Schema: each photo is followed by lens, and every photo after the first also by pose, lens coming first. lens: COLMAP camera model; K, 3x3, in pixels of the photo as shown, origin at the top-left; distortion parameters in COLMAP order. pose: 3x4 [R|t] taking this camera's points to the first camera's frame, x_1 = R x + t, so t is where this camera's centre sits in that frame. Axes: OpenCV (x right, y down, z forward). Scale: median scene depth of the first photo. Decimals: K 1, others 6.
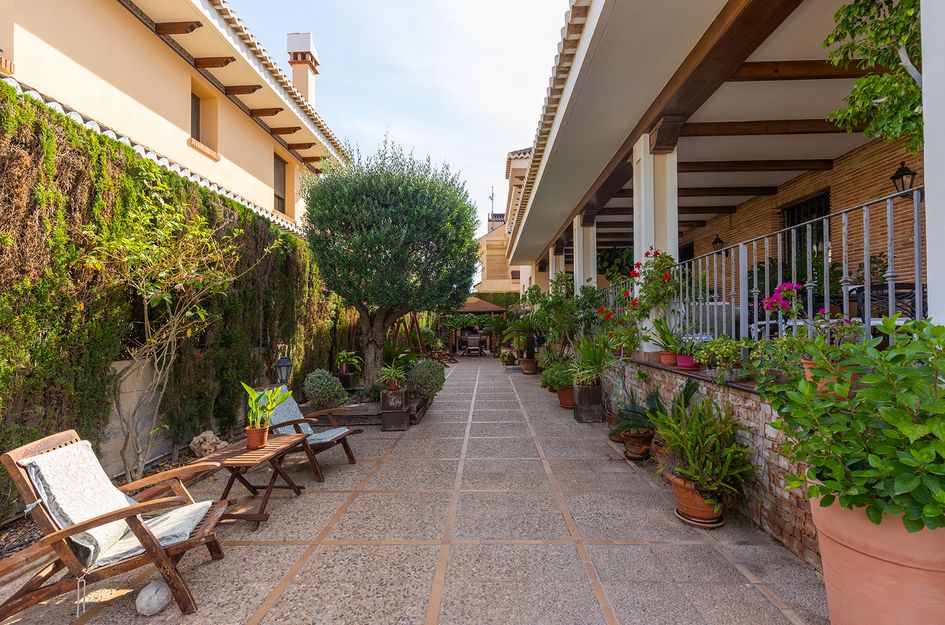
lens RADIAL K [[424.4, 0, 472.5], [0, 424.4, 312.5], [0, 0, 1]] dist [0.001230, 0.000064]
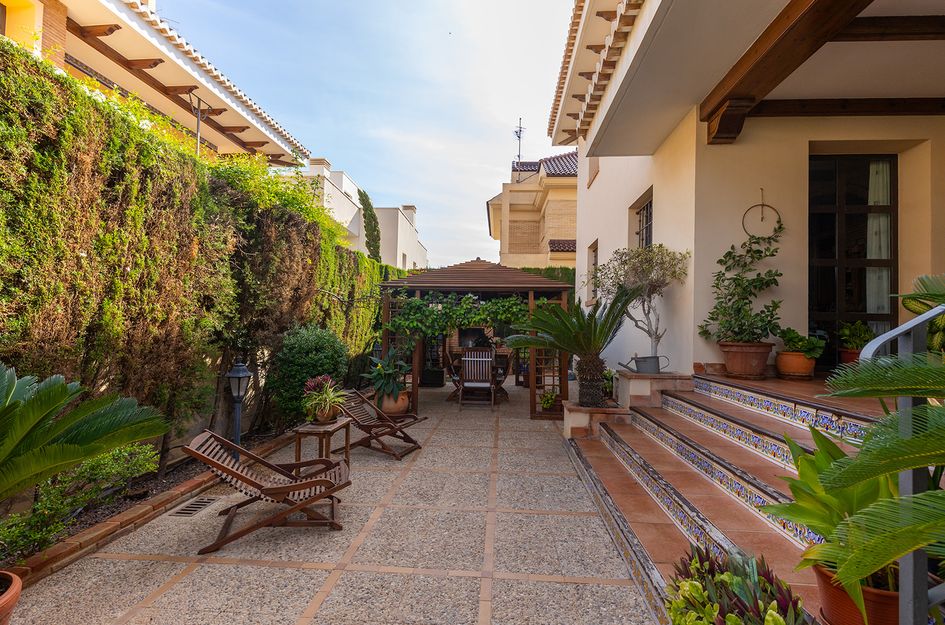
lens RADIAL K [[424.4, 0, 472.5], [0, 424.4, 312.5], [0, 0, 1]] dist [0.001230, 0.000064]
pose [[0.996527, 0.061539, -0.056102, 0.013475], [-0.061440, 0.998105, 0.003495, 0.013679], [0.056210, -0.000036, 0.998419, 0.473180]]
